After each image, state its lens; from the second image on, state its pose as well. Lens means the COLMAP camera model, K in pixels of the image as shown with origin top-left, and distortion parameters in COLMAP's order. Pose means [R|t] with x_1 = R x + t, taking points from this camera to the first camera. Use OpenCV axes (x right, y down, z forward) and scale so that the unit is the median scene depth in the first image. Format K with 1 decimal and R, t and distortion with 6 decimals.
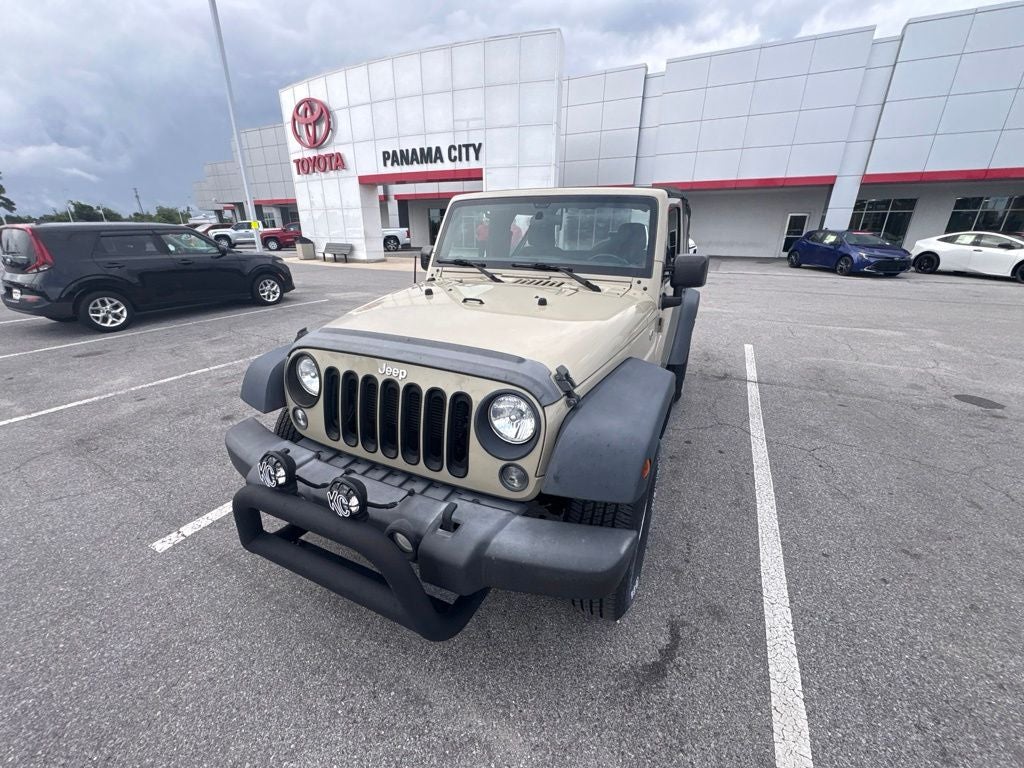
lens RADIAL K [[406.4, 0, 512.1], [0, 406.4, 386.6], [0, 0, 1]] dist [0.001026, -0.000478]
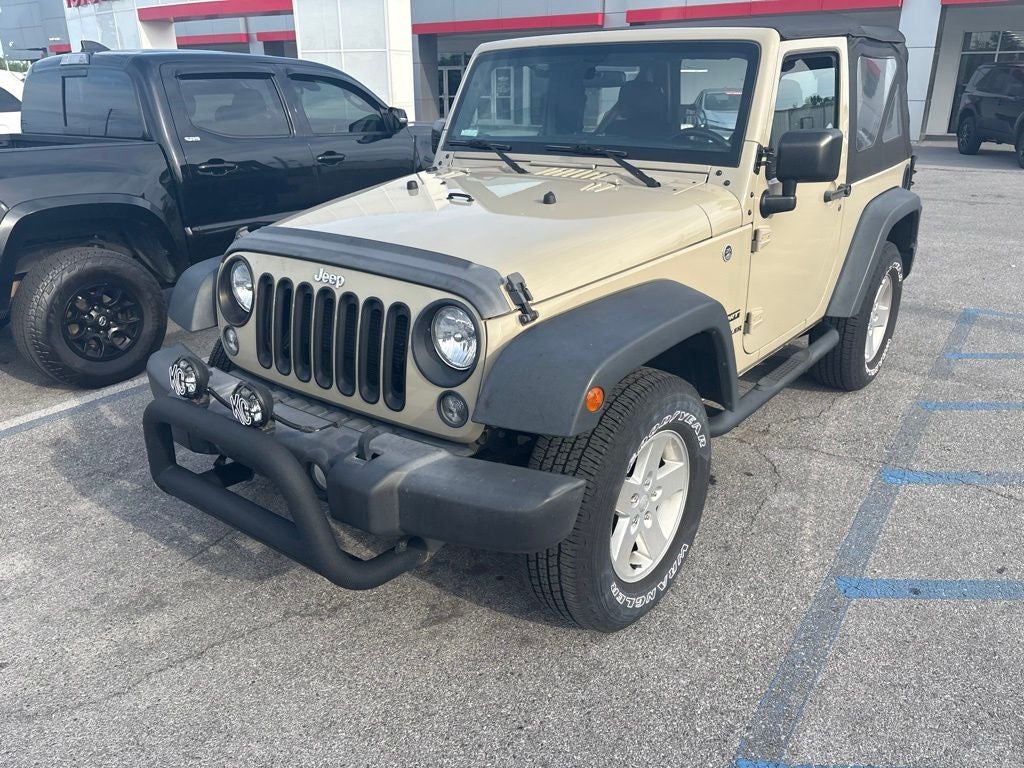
lens RADIAL K [[781.9, 0, 515.5], [0, 781.9, 379.3], [0, 0, 1]] dist [0.051645, -0.046276]
pose [[0.975666, 0.060724, -0.210684, 0.259811], [-0.062356, 0.998053, -0.001105, 0.090721], [0.210207, 0.014216, 0.977554, -0.284913]]
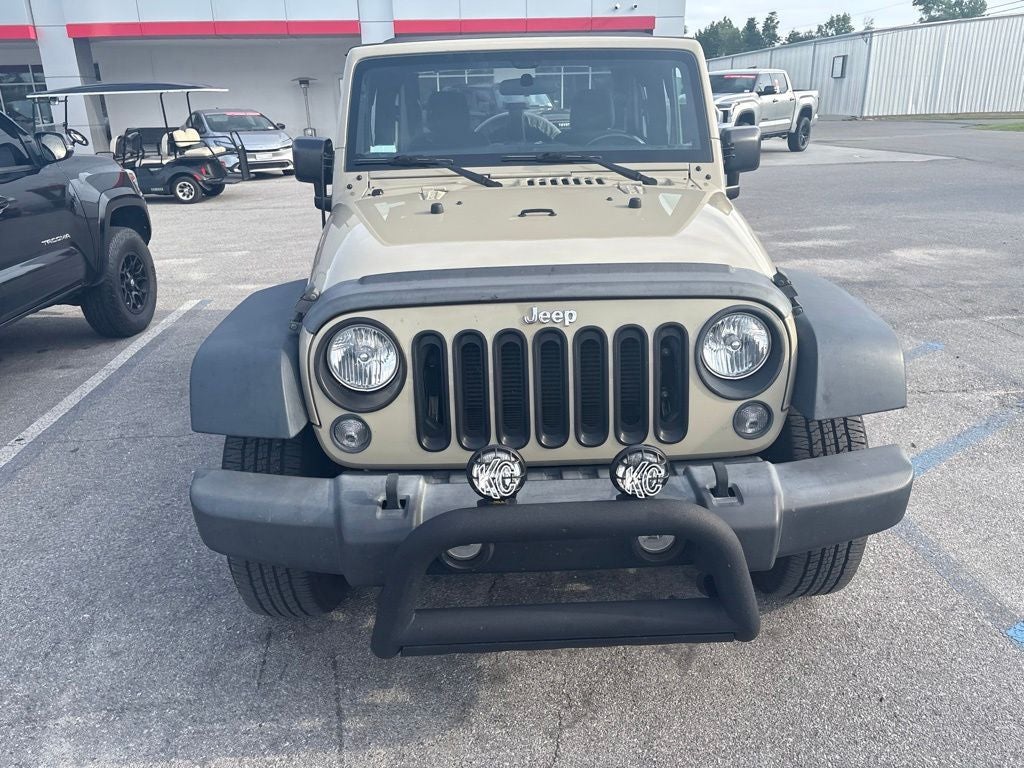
lens RADIAL K [[781.9, 0, 521.1], [0, 781.9, 377.2], [0, 0, 1]] dist [0.051645, -0.046276]
pose [[0.889668, -0.182155, 0.418700, -0.573399], [0.193643, 0.980953, 0.015302, 0.021051], [-0.413512, 0.067465, 0.907996, -0.099788]]
